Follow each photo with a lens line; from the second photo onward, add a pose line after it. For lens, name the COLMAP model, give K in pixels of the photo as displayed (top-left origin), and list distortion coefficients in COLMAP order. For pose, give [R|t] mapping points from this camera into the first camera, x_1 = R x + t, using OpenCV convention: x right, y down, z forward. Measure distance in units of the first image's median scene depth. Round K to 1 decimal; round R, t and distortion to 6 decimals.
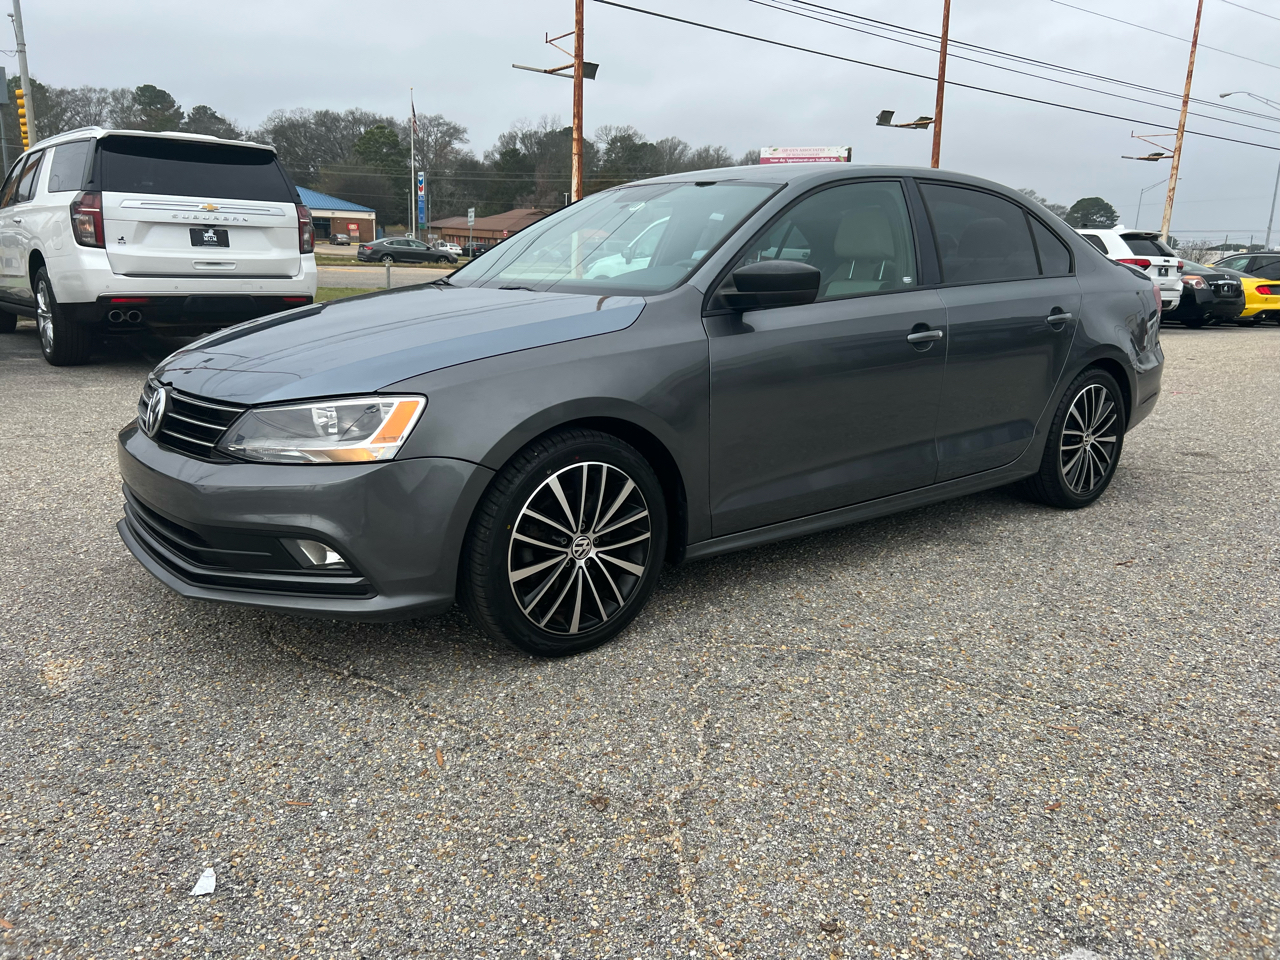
lens RADIAL K [[957.6, 0, 629.1], [0, 957.6, 474.9], [0, 0, 1]] dist [0.046950, -0.048313]
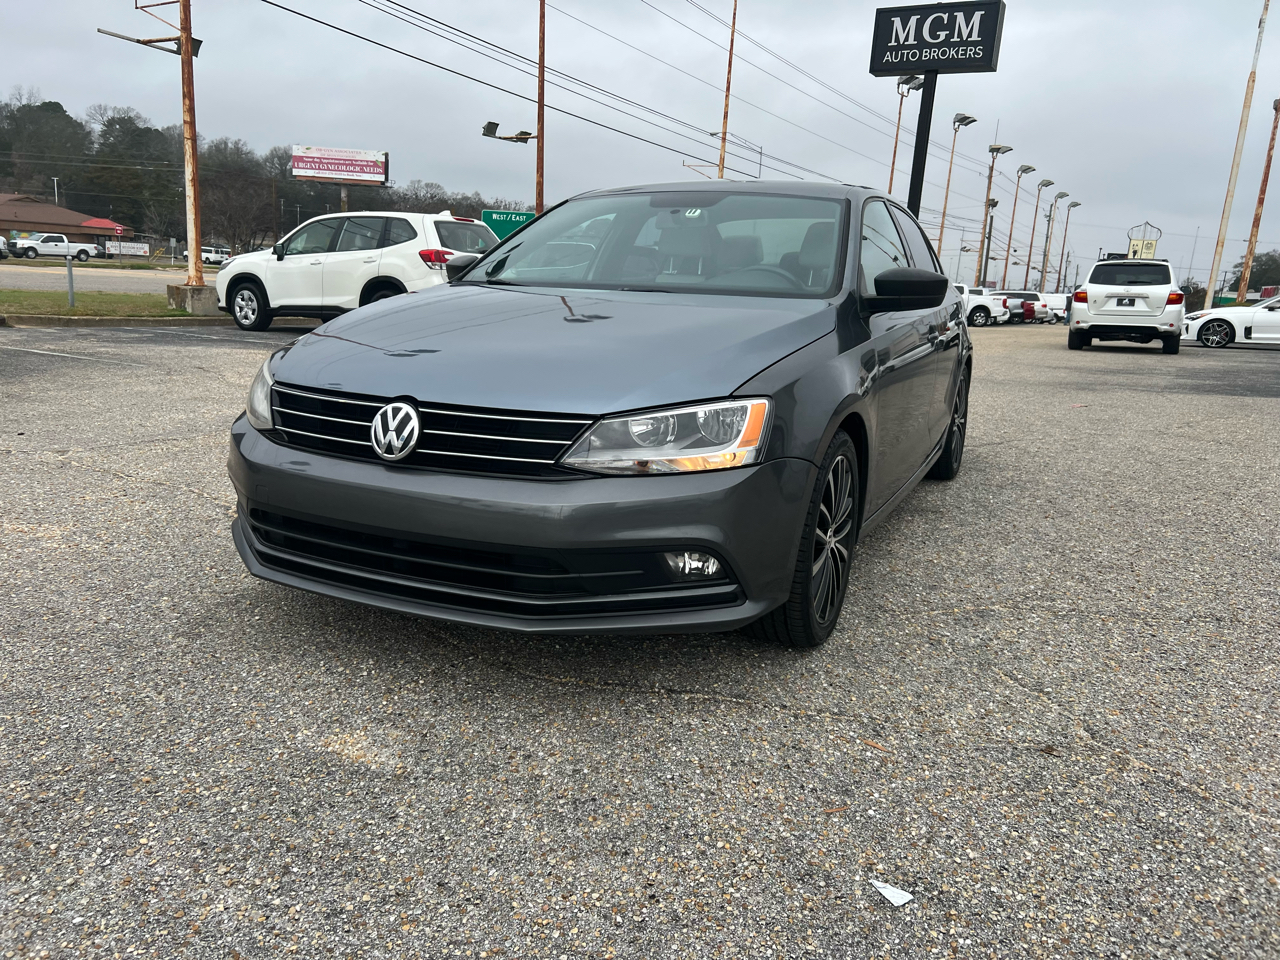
lens RADIAL K [[957.6, 0, 626.4], [0, 957.6, 480.0], [0, 0, 1]] dist [0.046950, -0.048313]
pose [[0.895363, -0.073041, 0.439306, -0.436016], [0.073347, 0.997173, 0.016303, -0.013363], [-0.439255, 0.017625, 0.898190, 0.092220]]
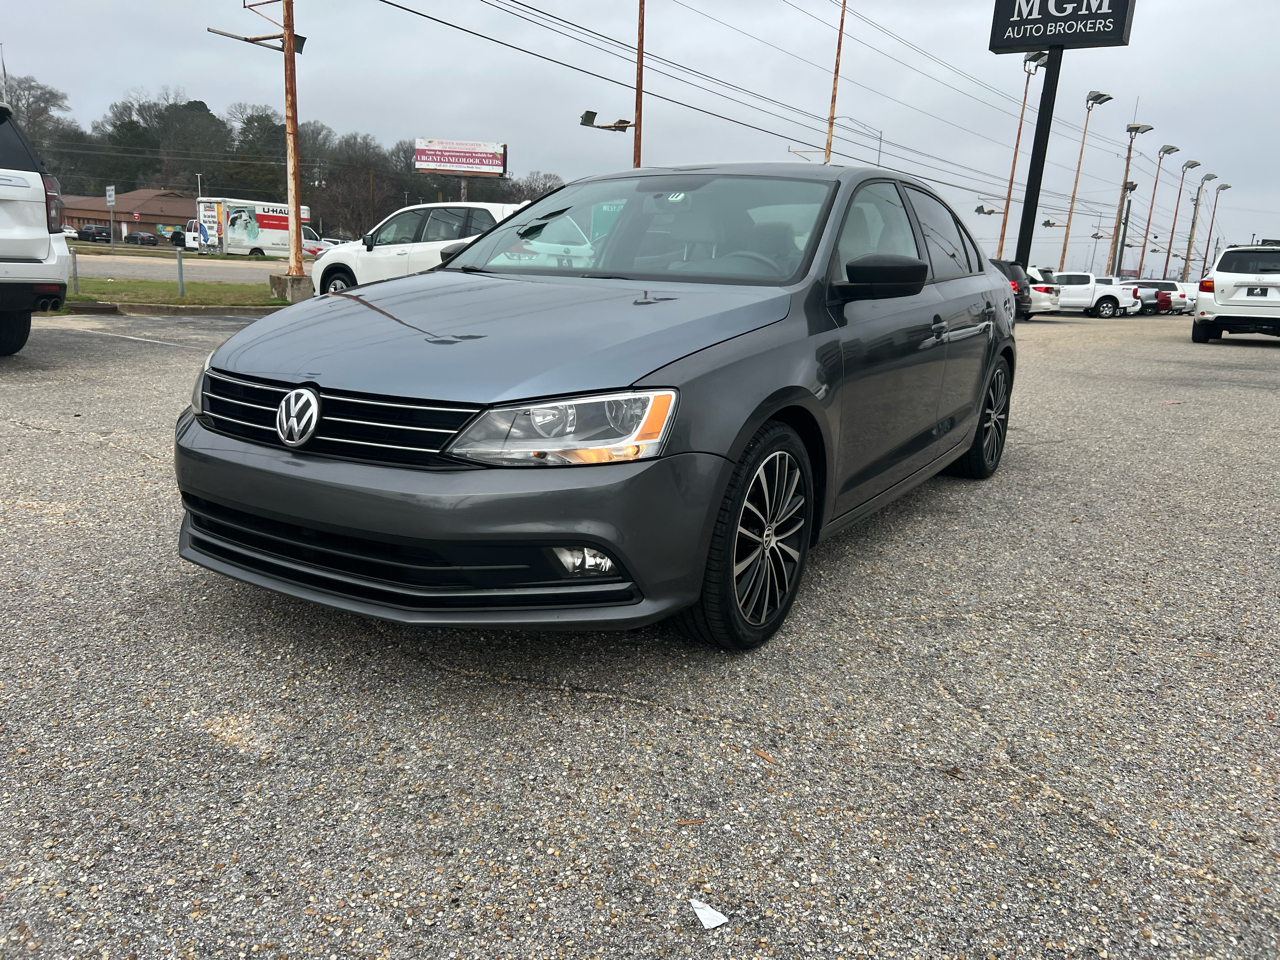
lens RADIAL K [[957.6, 0, 626.1], [0, 957.6, 489.2], [0, 0, 1]] dist [0.046950, -0.048313]
pose [[0.941450, -0.059162, 0.331920, -0.320715], [0.052845, 0.998209, 0.028035, -0.006516], [-0.332984, -0.008853, 0.942891, 0.062896]]
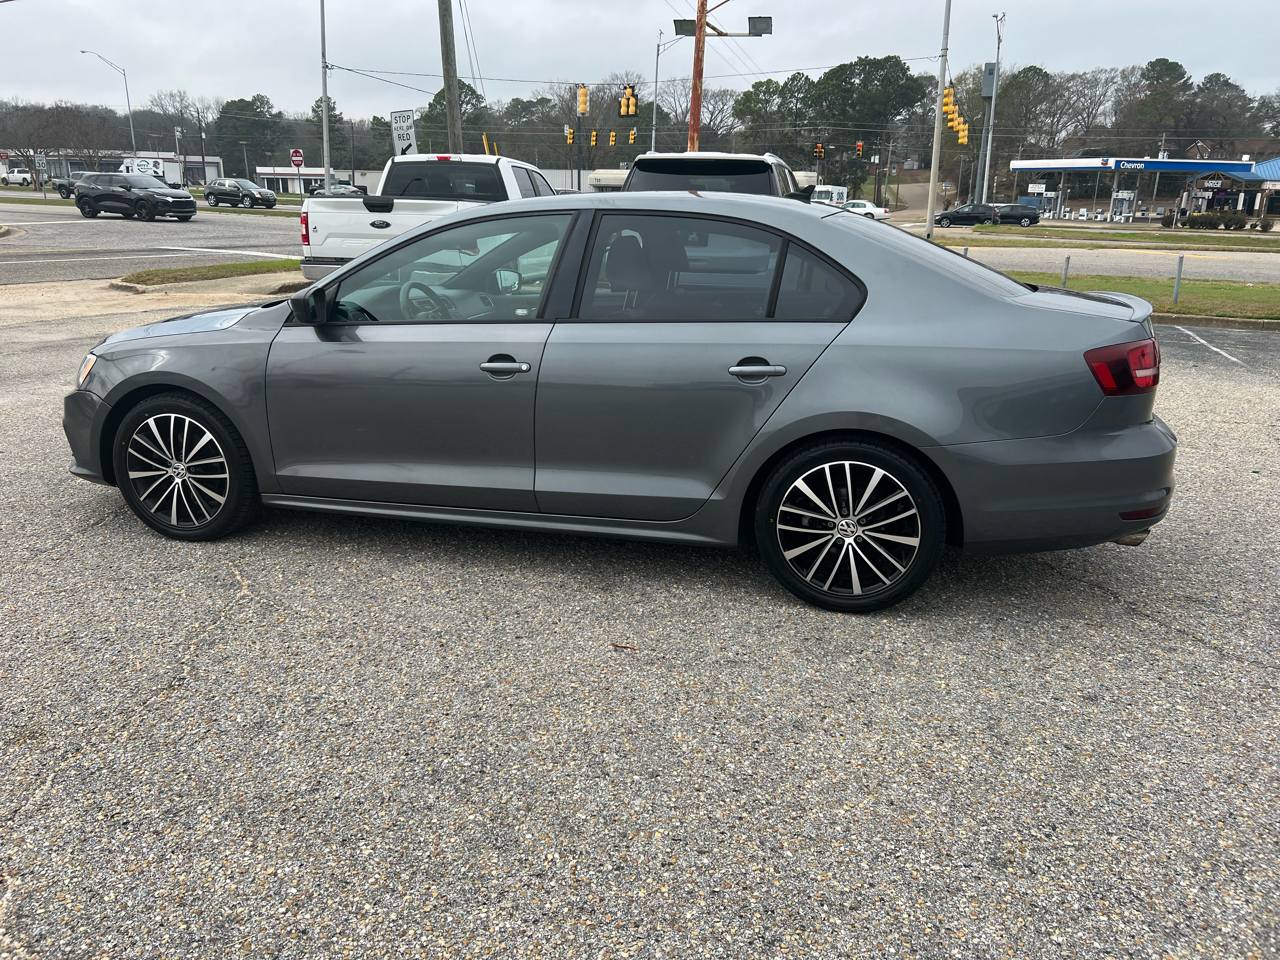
lens RADIAL K [[957.6, 0, 633.7], [0, 957.6, 474.0], [0, 0, 1]] dist [0.046950, -0.048313]
pose [[0.609403, 0.200469, -0.767099, 0.958464], [-0.184488, 0.976804, 0.108710, -0.133617], [0.771098, 0.075273, 0.632251, 0.363964]]
